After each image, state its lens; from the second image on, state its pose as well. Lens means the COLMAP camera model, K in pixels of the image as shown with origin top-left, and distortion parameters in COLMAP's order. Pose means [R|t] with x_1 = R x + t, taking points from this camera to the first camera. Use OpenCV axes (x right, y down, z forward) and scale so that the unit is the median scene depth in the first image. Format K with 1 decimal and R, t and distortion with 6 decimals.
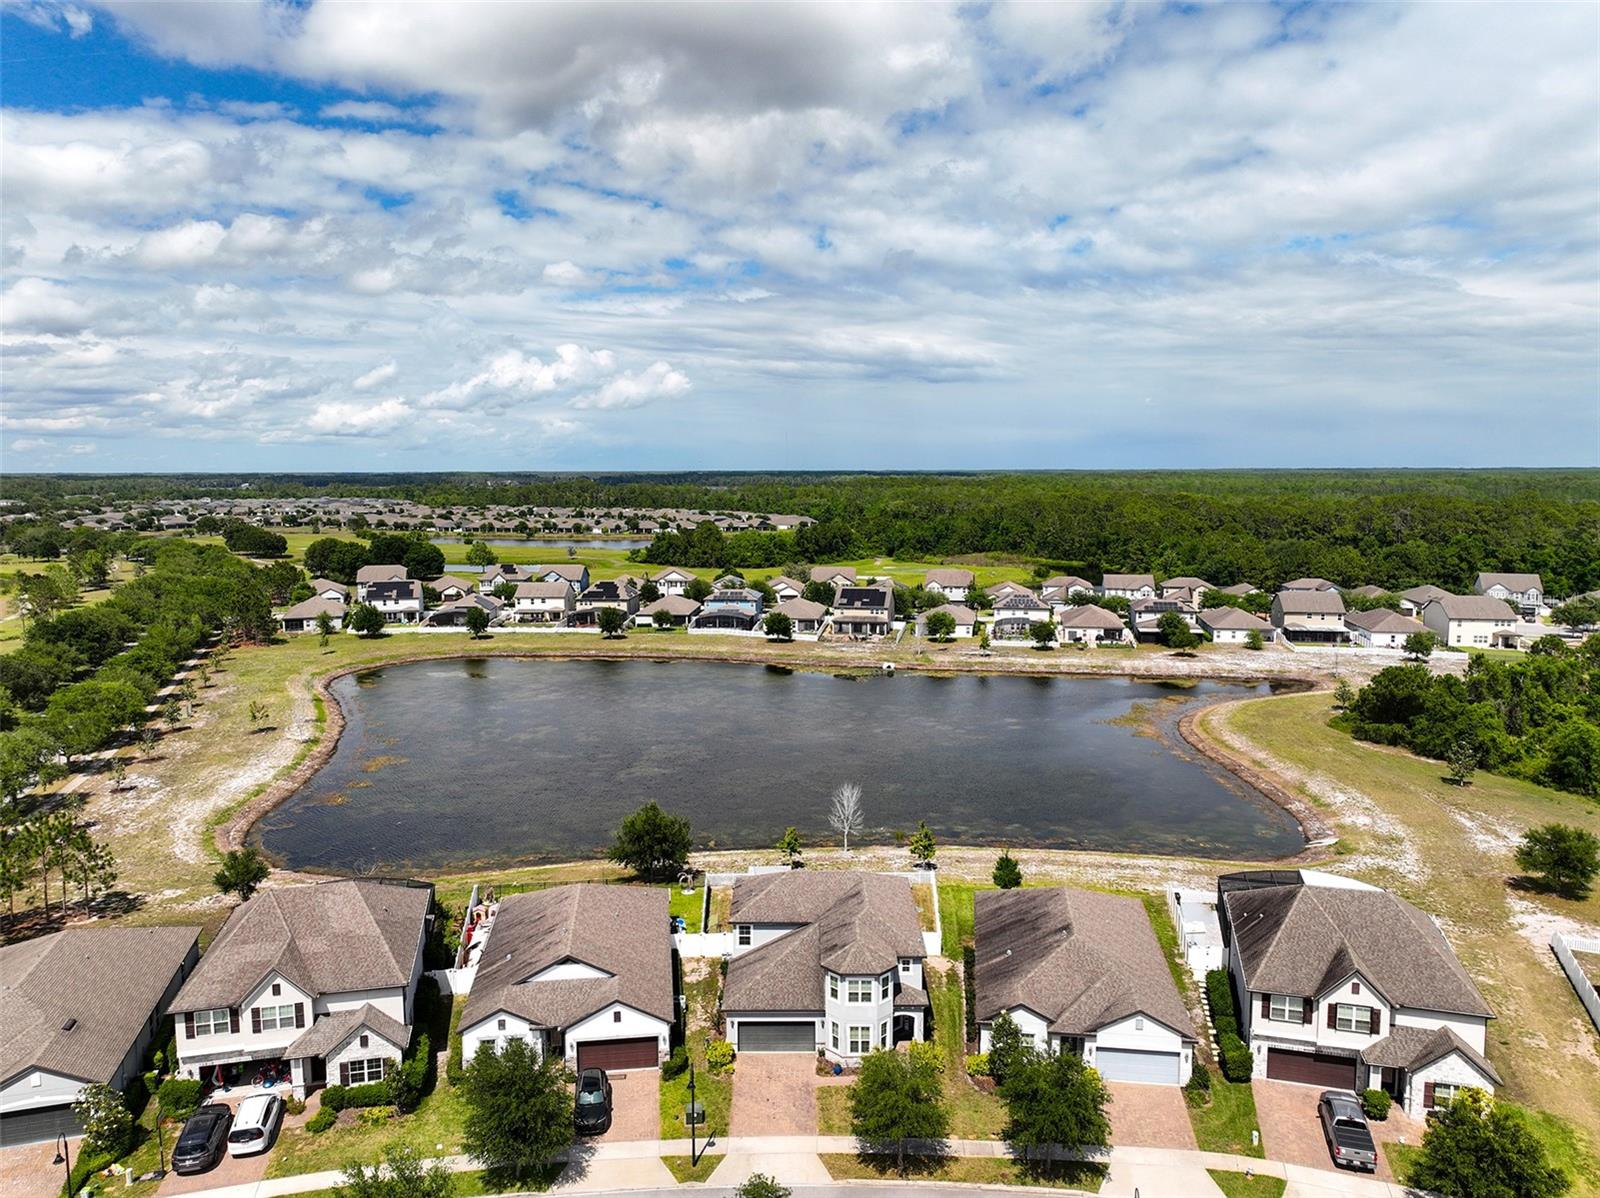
lens RADIAL K [[1113.7, 0, 800.0], [0, 1113.7, 599.0], [0, 0, 1]] dist [0.006880, -0.000298]
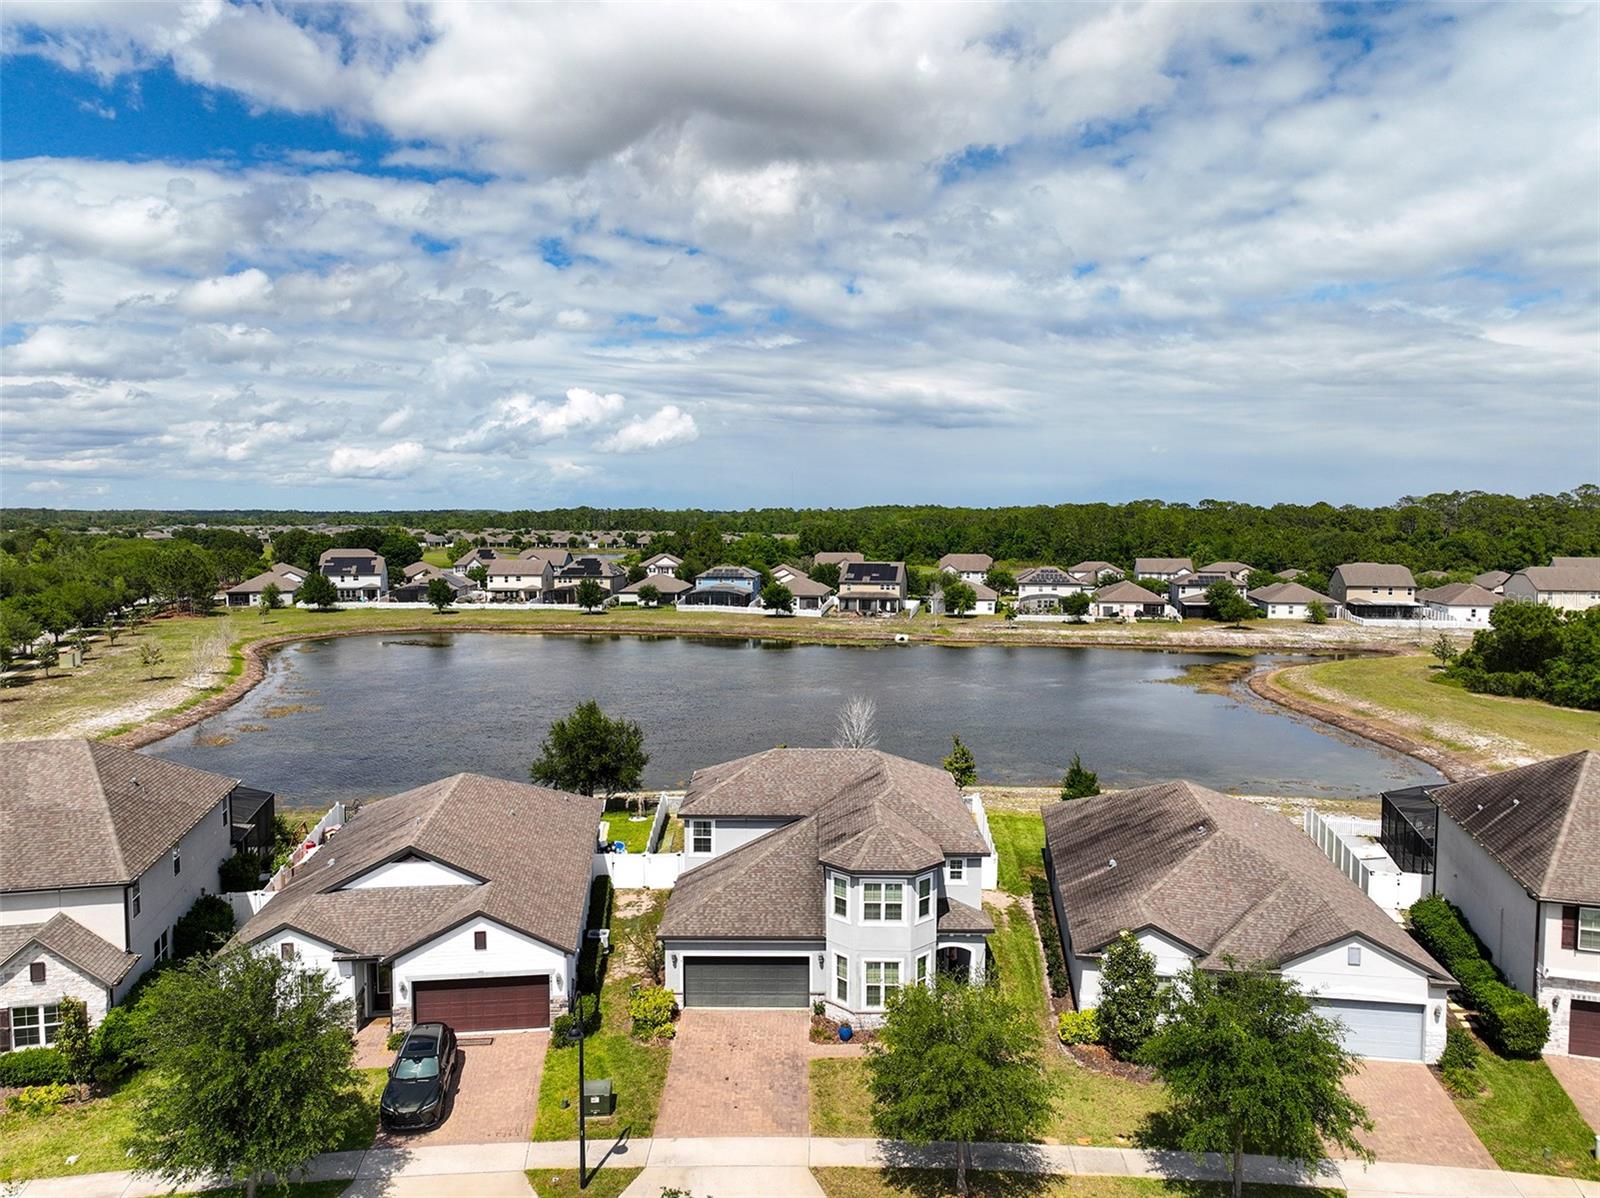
lens RADIAL K [[1118.5, 0, 800.0], [0, 1118.5, 599.0], [0, 0, 1]] dist [0.003568, 0.012294]
pose [[0.999974, 0.005464, -0.004628, 0.007447], [-0.005634, 0.999278, -0.037583, 0.147893], [0.004420, 0.037608, 0.999283, 0.271471]]
